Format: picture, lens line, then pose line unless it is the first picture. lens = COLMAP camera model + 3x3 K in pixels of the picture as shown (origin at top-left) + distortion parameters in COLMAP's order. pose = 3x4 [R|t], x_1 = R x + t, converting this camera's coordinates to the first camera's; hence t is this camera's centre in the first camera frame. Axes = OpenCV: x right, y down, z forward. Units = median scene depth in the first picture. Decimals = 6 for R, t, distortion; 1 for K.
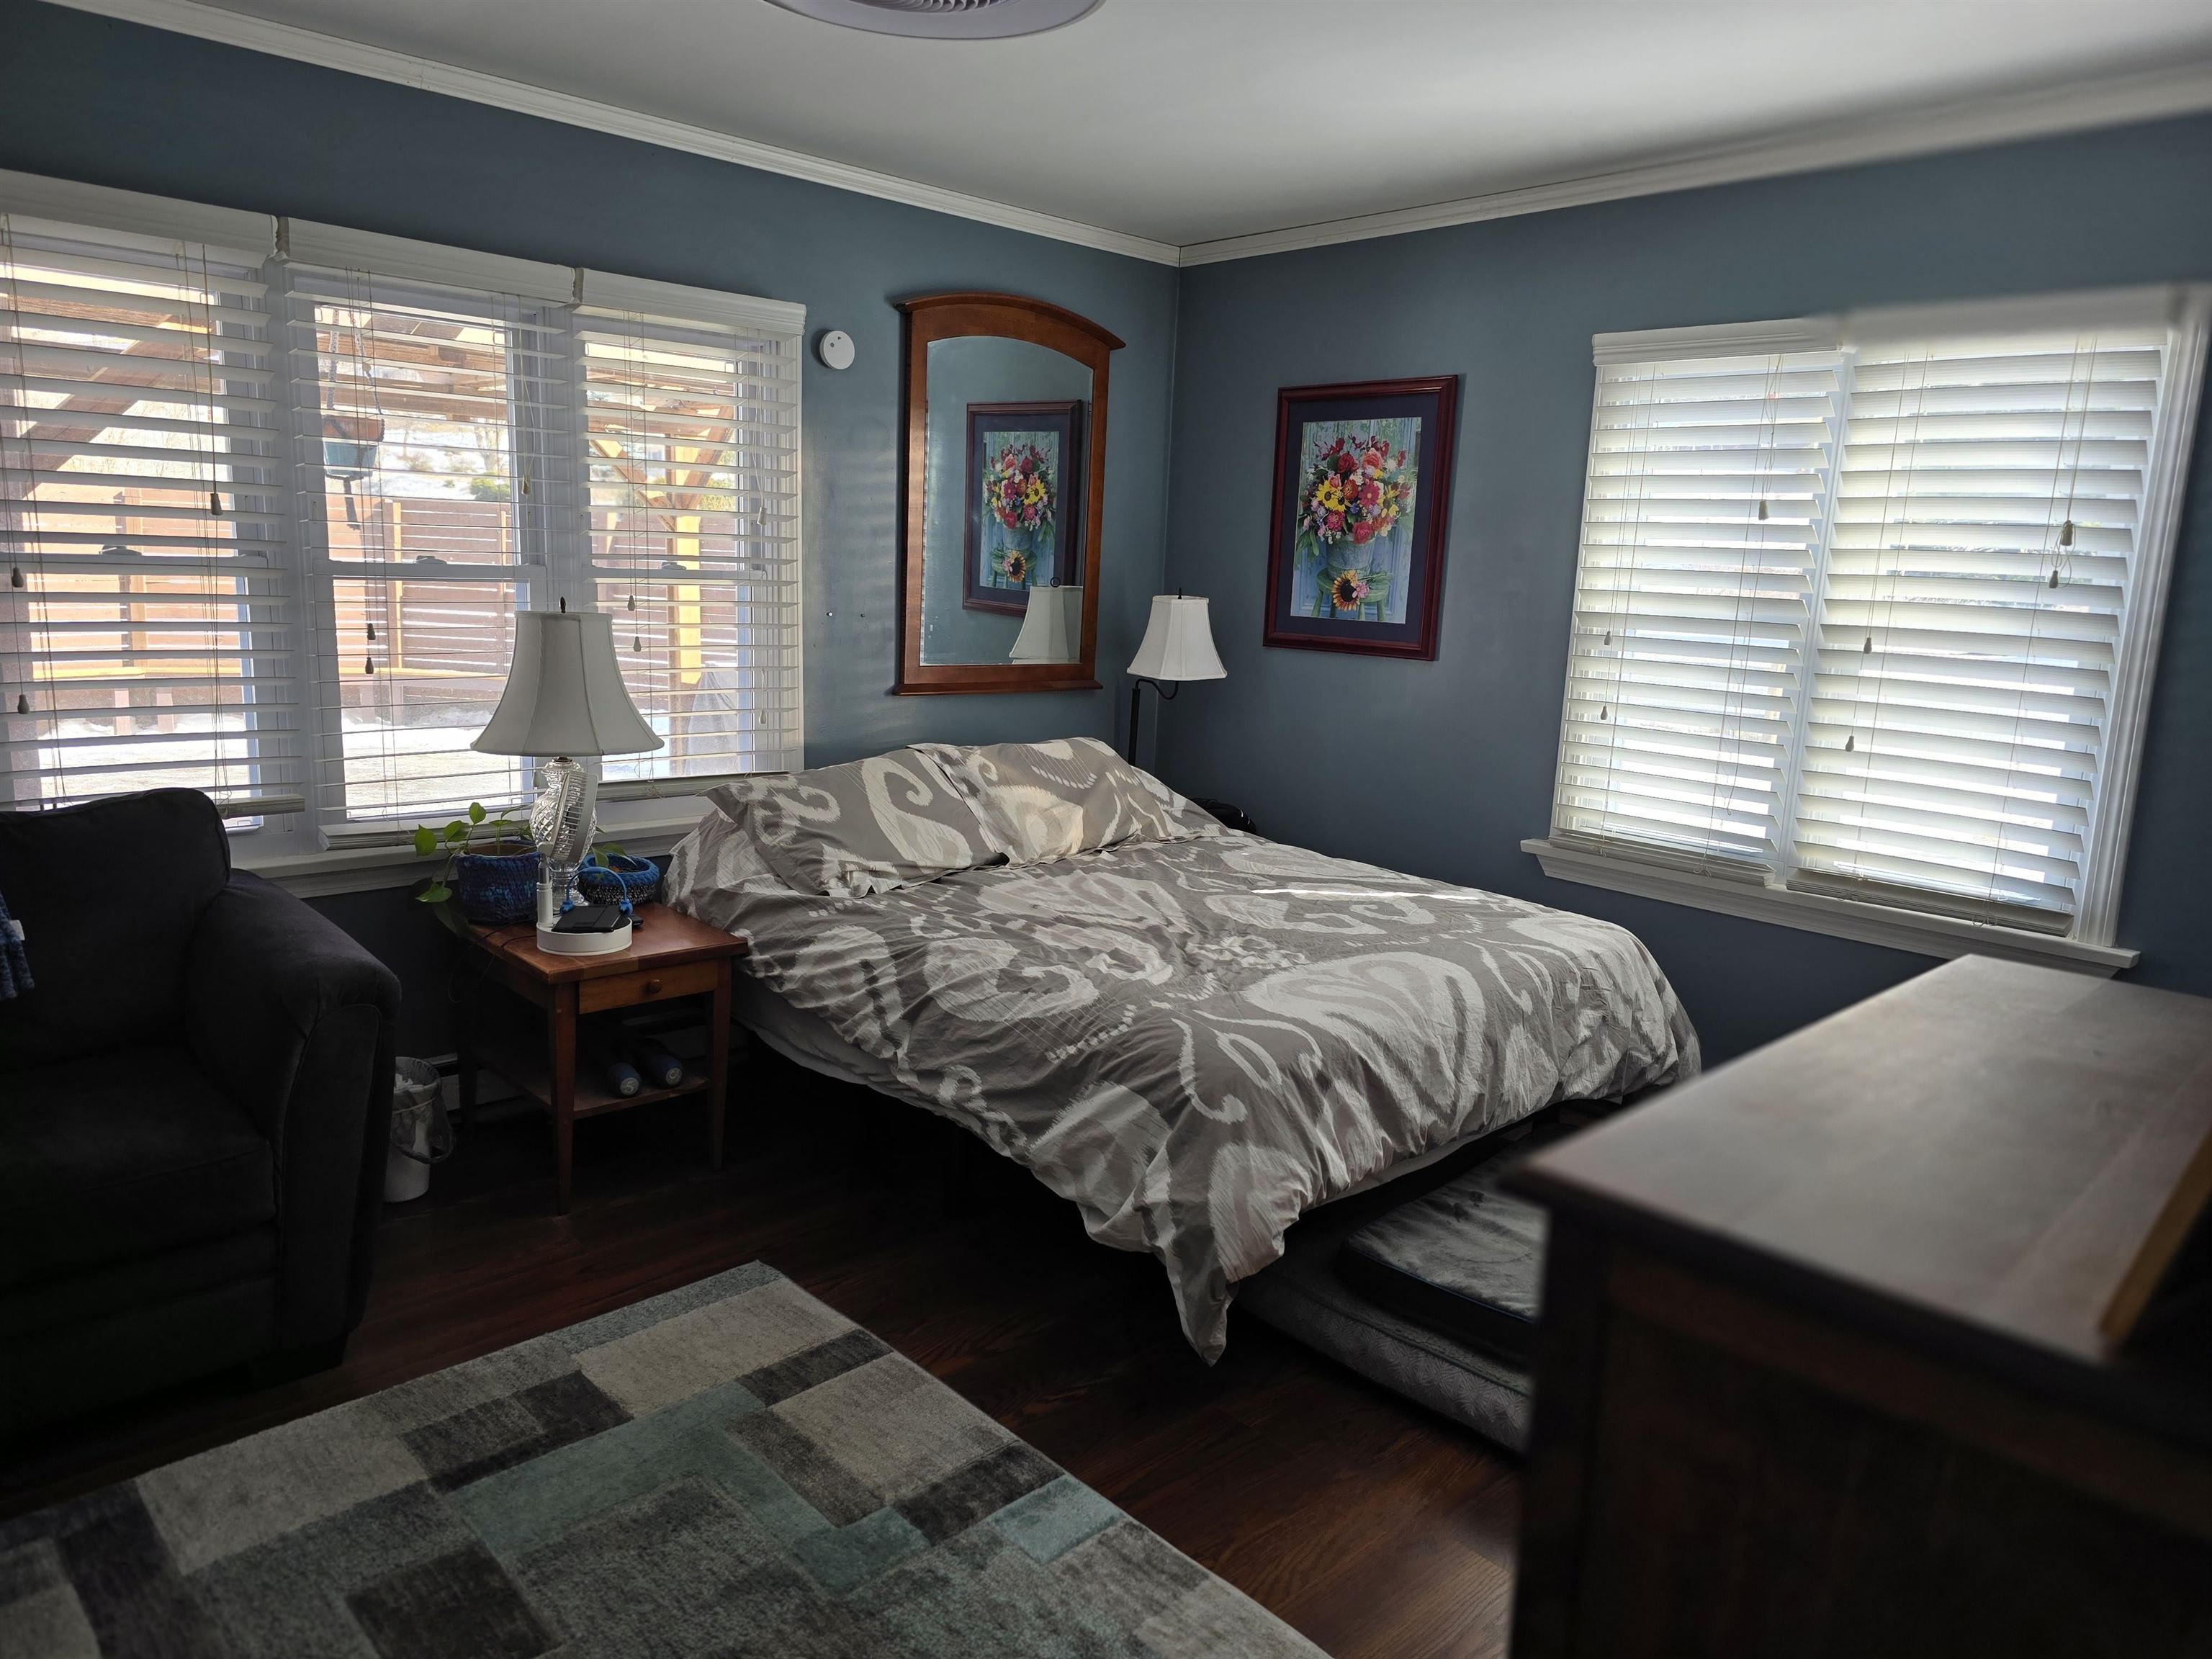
lens RADIAL K [[1489.0, 0, 1103.2], [0, 1489.0, 829.5], [0, 0, 1]] dist [0.009429, -0.002065]
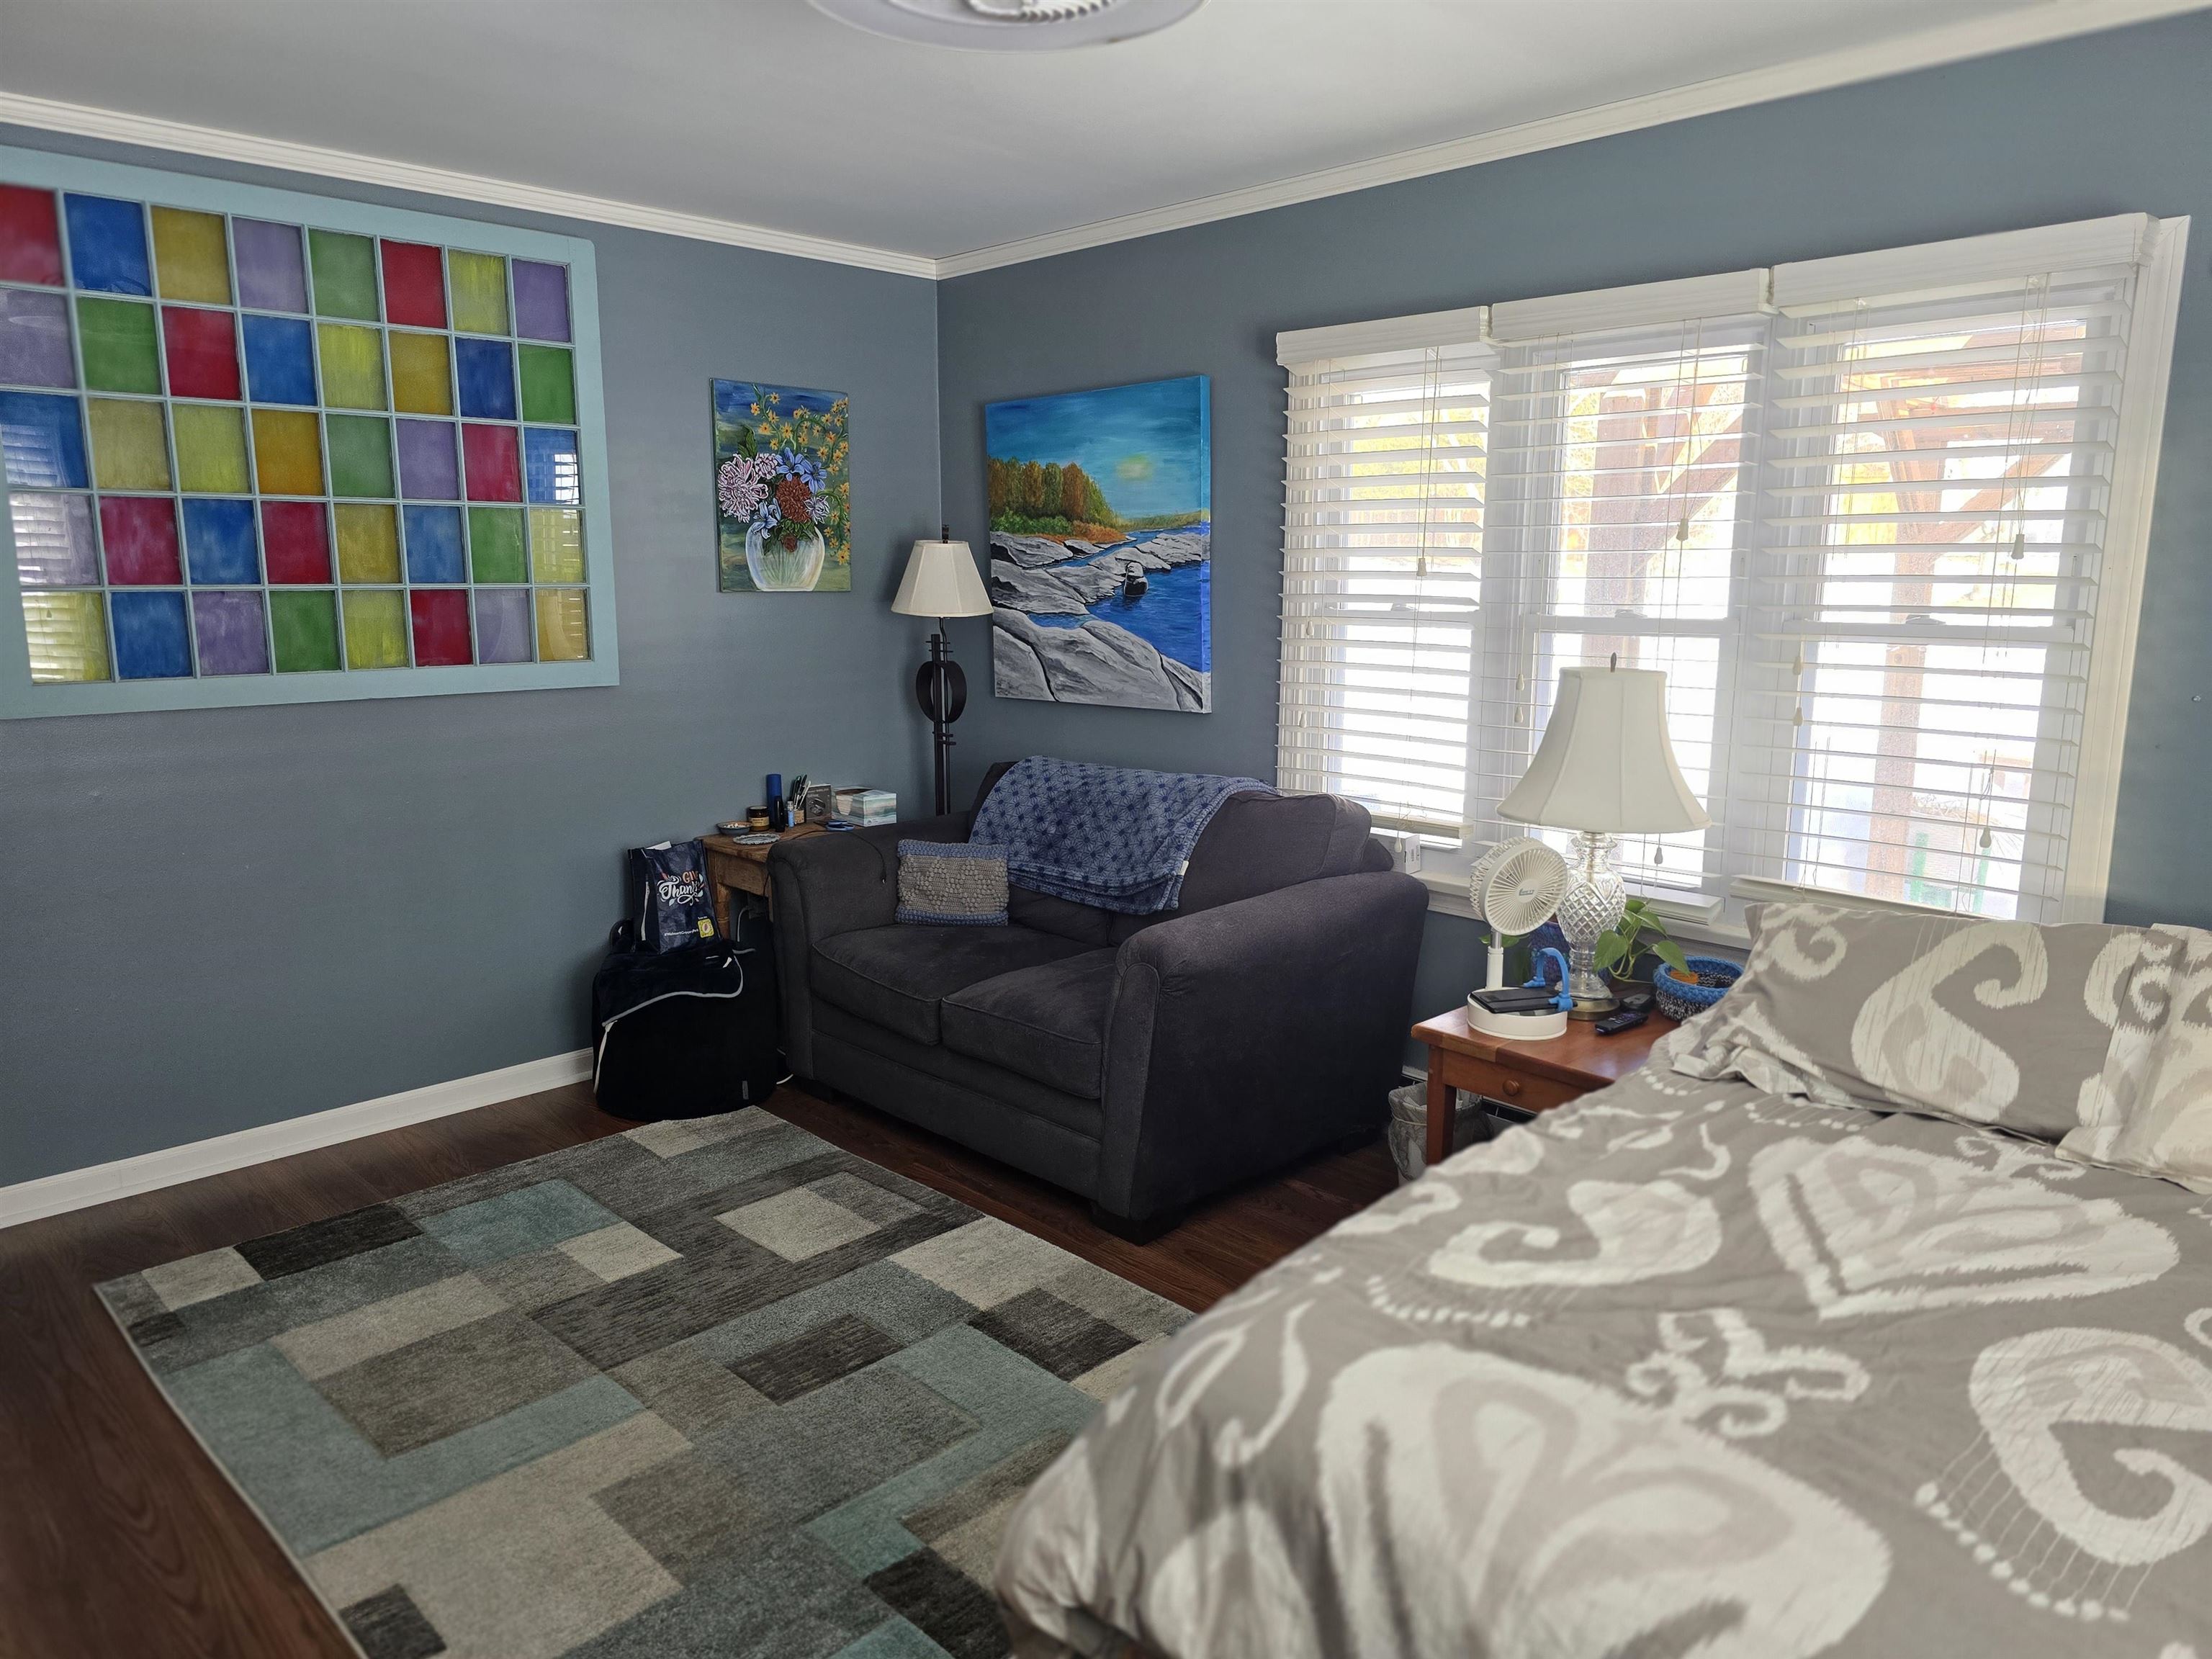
lens RADIAL K [[1489.0, 0, 1102.7], [0, 1489.0, 827.1], [0, 0, 1]] dist [0.009429, -0.002065]
pose [[-0.000751, 0.135799, -0.990736, 0.610199], [-0.181232, 0.974312, 0.133685, -0.133343], [0.983440, 0.179654, 0.023879, 0.782140]]
